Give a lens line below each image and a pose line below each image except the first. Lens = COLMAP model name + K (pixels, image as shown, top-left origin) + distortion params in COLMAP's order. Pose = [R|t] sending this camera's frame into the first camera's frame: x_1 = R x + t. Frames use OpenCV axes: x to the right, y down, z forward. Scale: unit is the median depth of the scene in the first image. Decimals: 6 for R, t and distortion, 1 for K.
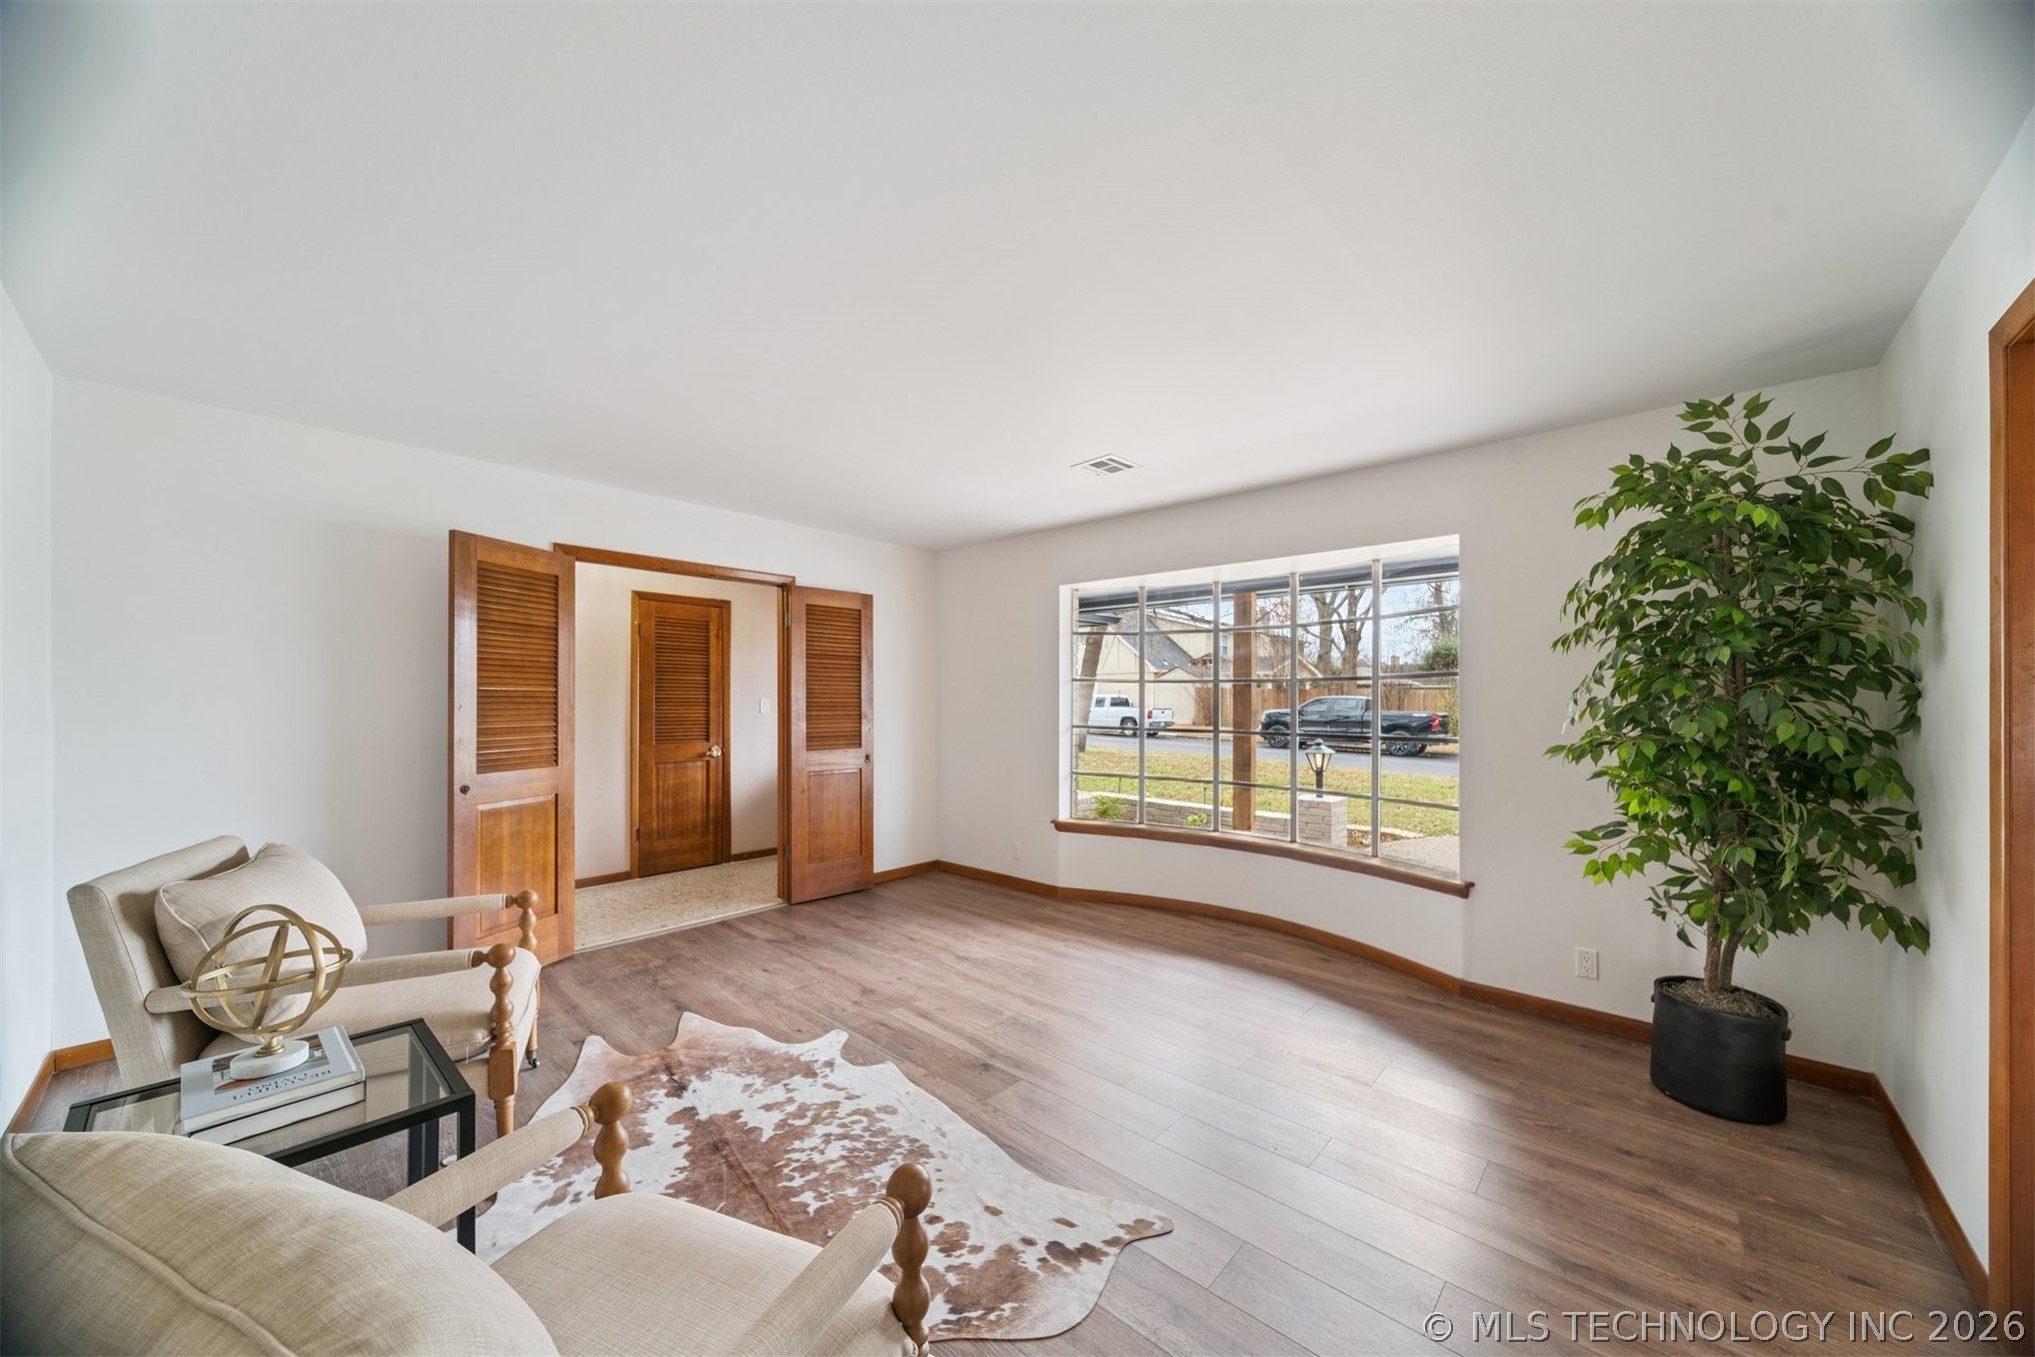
lens RADIAL K [[725.7, 0, 1018.9], [0, 725.7, 696.1], [0, 0, 1]] dist [-0.001719, -0.000294]
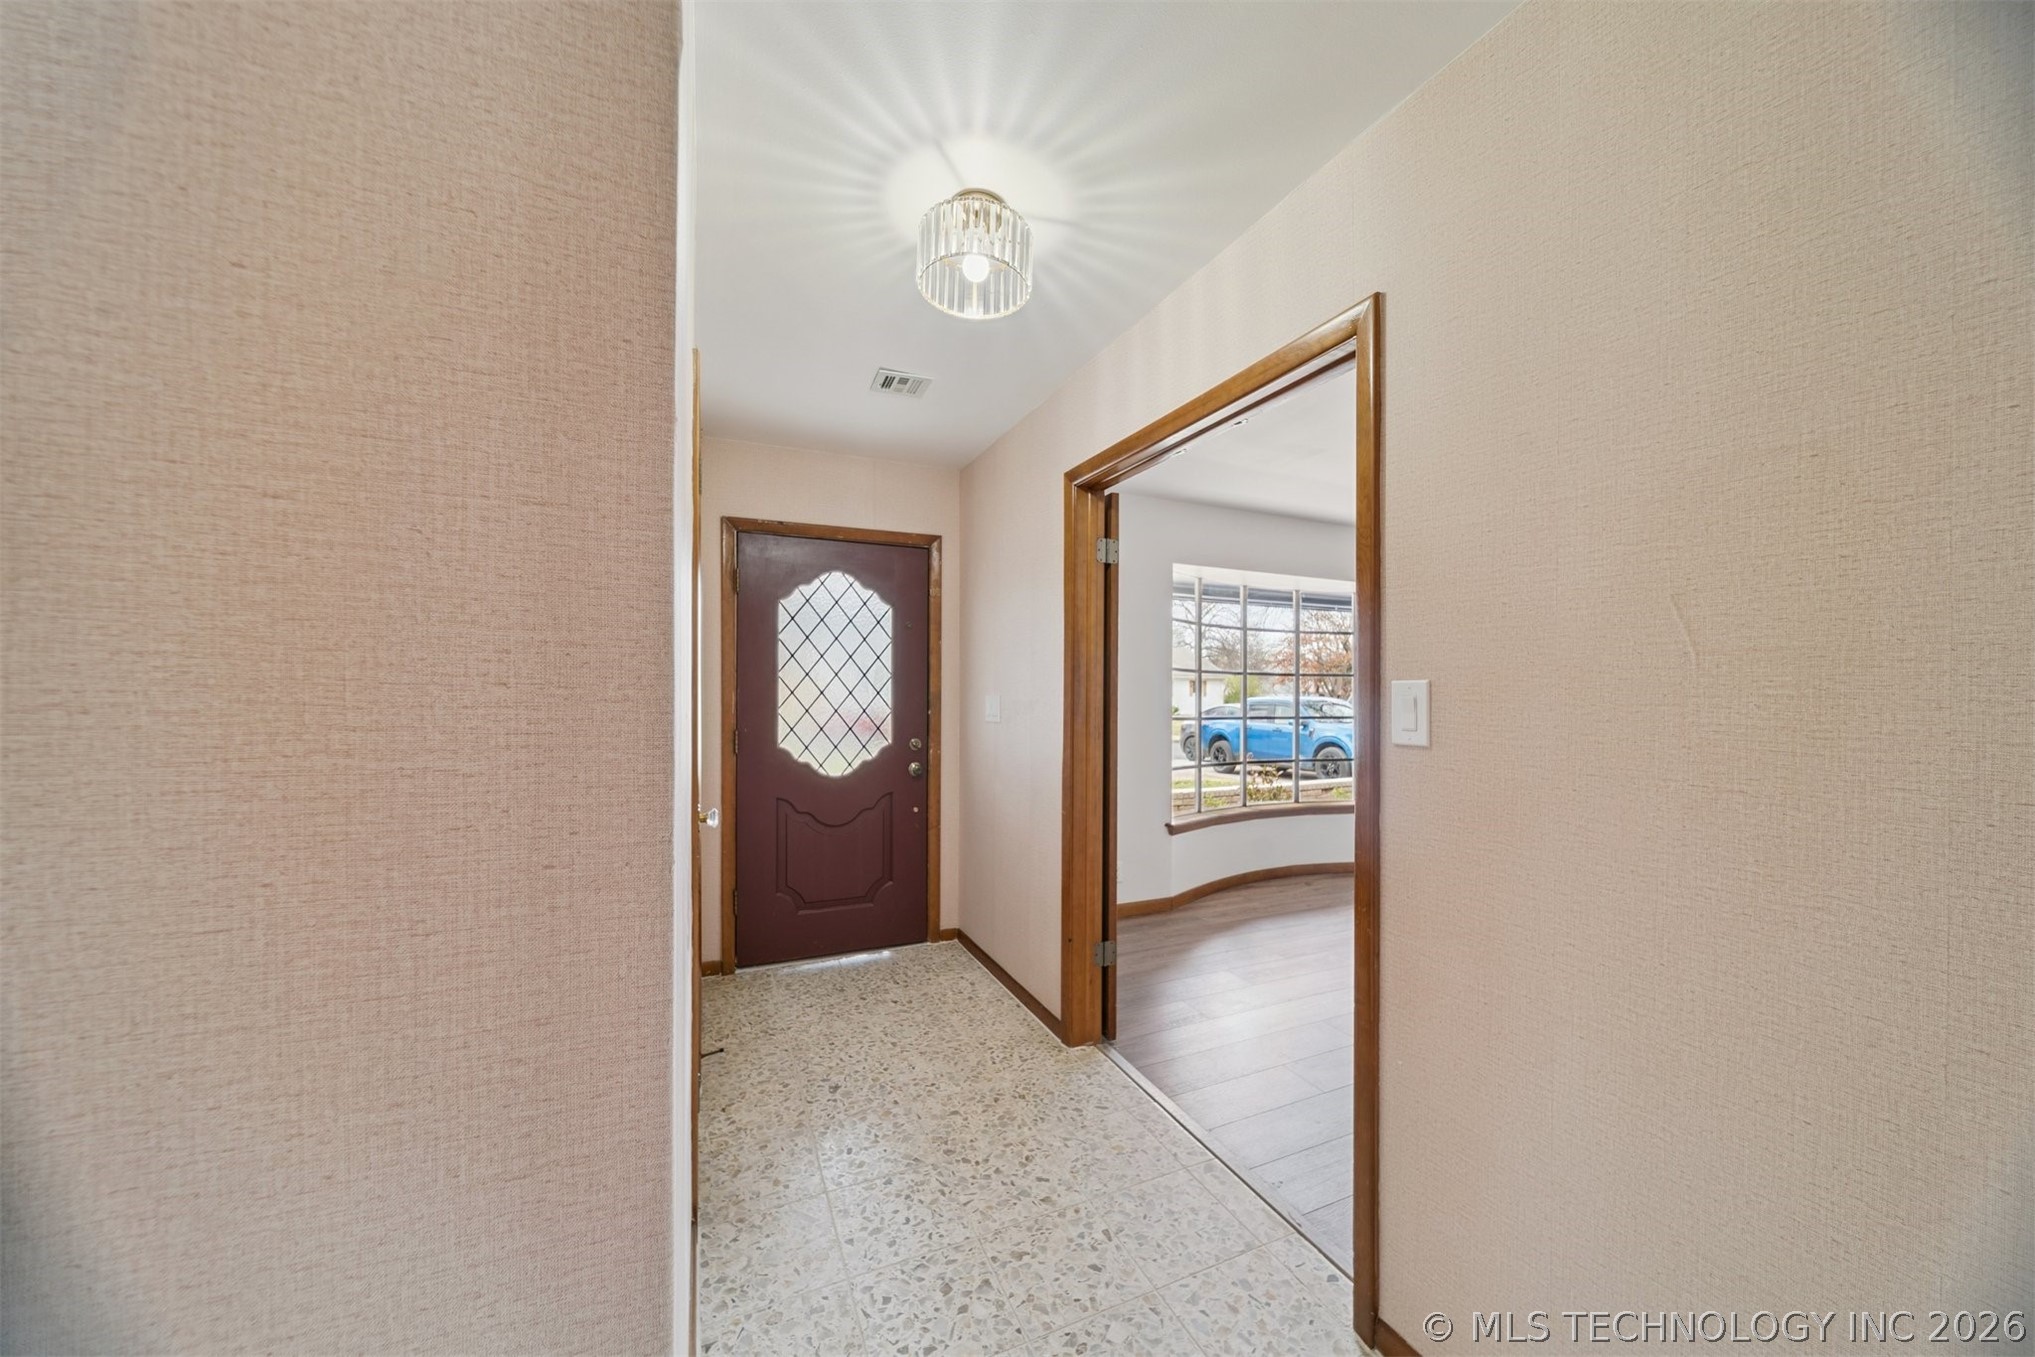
lens RADIAL K [[725.7, 0, 1023.3], [0, 725.7, 681.8], [0, 0, 1]] dist [-0.001719, -0.000294]
pose [[0.397733, 0.010481, 0.917441, -0.901837], [-0.003940, 0.999945, -0.009715, 0.003387], [-0.917493, 0.000249, 0.397753, 0.855895]]
